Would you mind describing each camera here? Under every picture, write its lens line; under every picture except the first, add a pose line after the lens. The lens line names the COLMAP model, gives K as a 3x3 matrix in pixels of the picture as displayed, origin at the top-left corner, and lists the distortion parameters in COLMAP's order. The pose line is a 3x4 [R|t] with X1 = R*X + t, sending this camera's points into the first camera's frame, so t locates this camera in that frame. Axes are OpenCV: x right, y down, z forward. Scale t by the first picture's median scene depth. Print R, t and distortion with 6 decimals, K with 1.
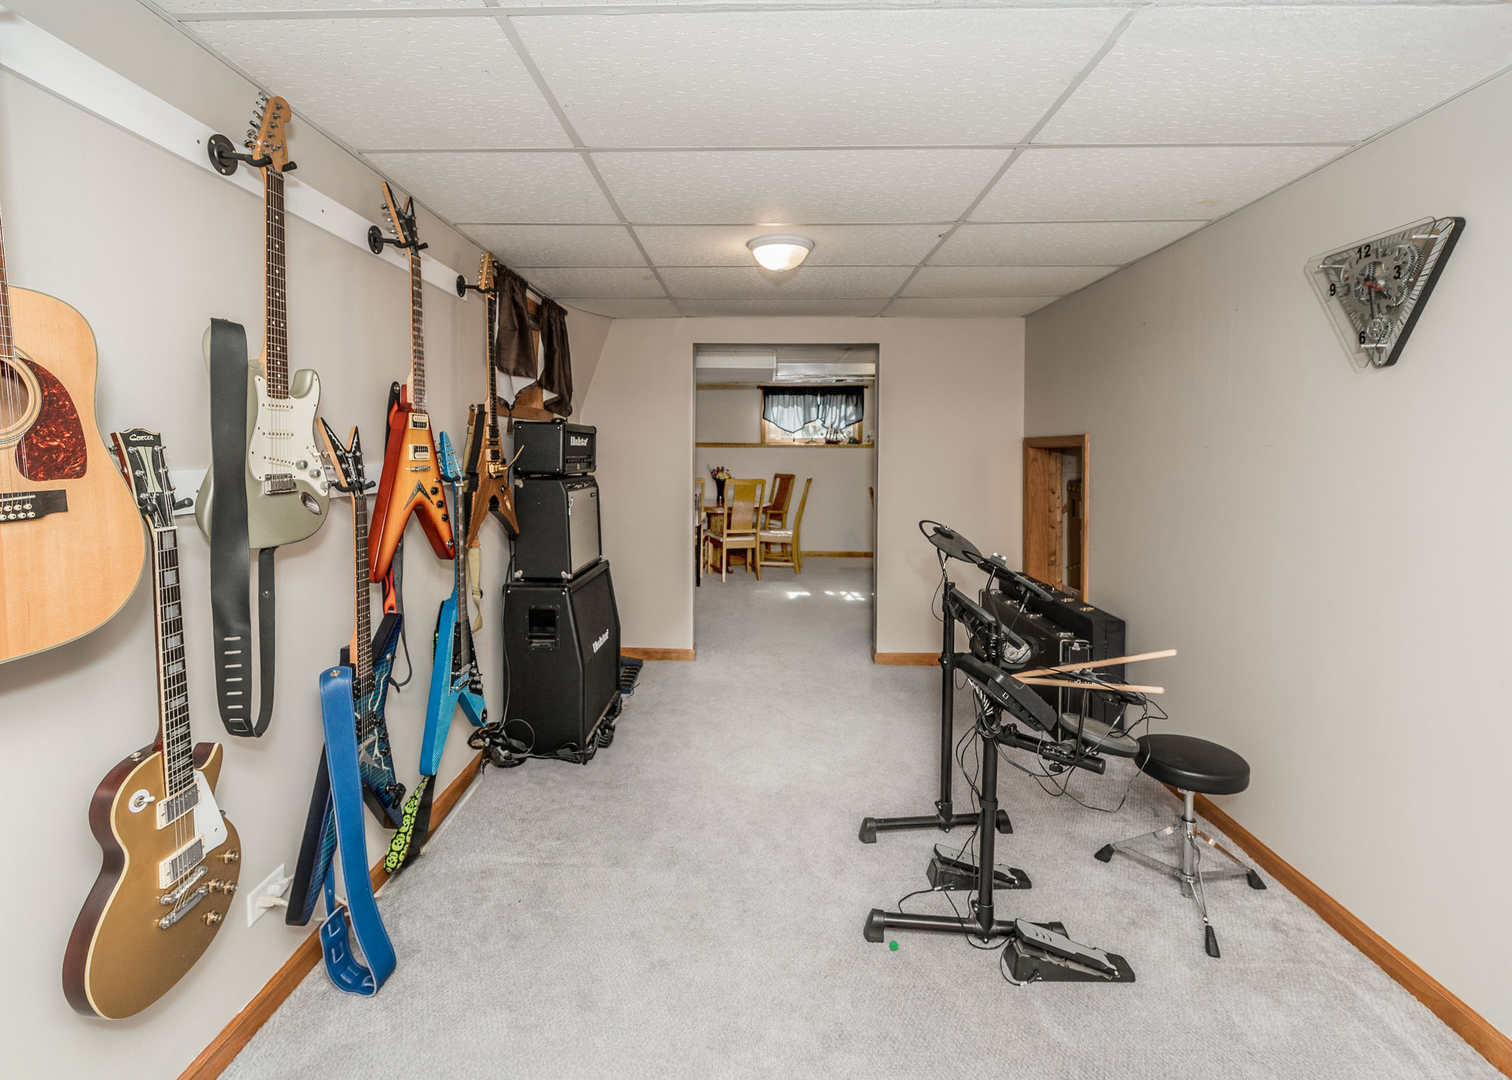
lens RADIAL K [[721.5, 0, 740.1], [0, 721.5, 496.5], [0, 0, 1]] dist [-0.002254, -0.001131]
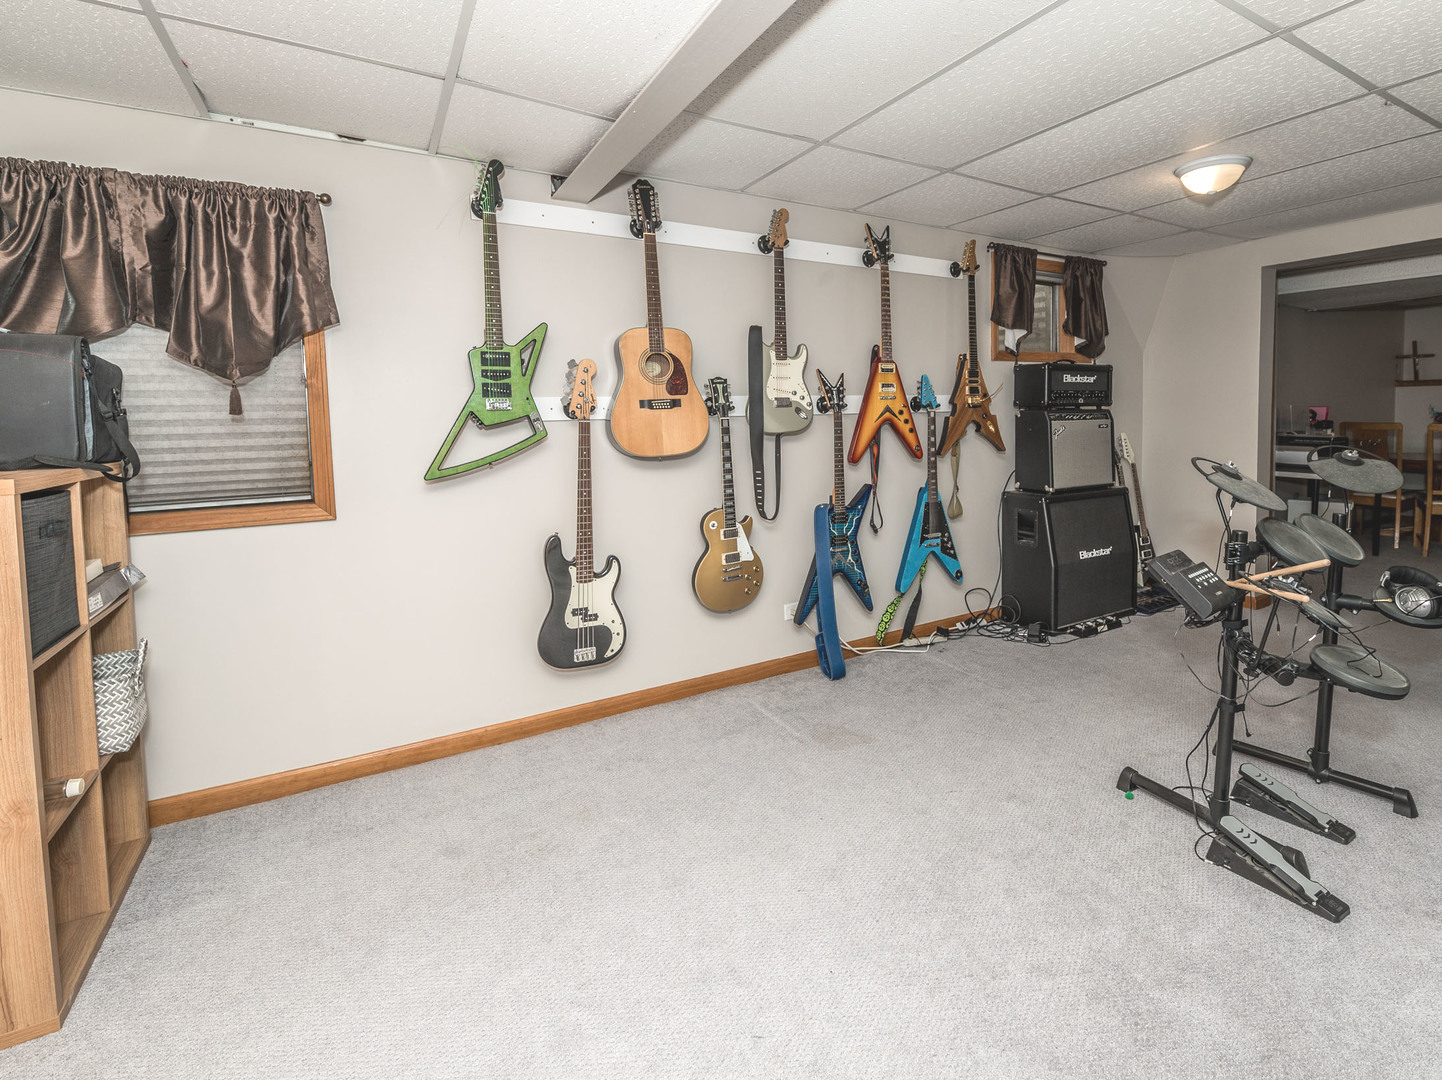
lens RADIAL K [[635.5, 0, 719.2], [0, 635.5, 538.3], [0, 0, 1]] dist [-0.009914, -0.000205]
pose [[0.505195, 0.156883, -0.848626, 0.778123], [-0.036801, 0.986360, 0.160437, 0.072410], [0.862220, -0.049821, 0.504078, -0.092802]]
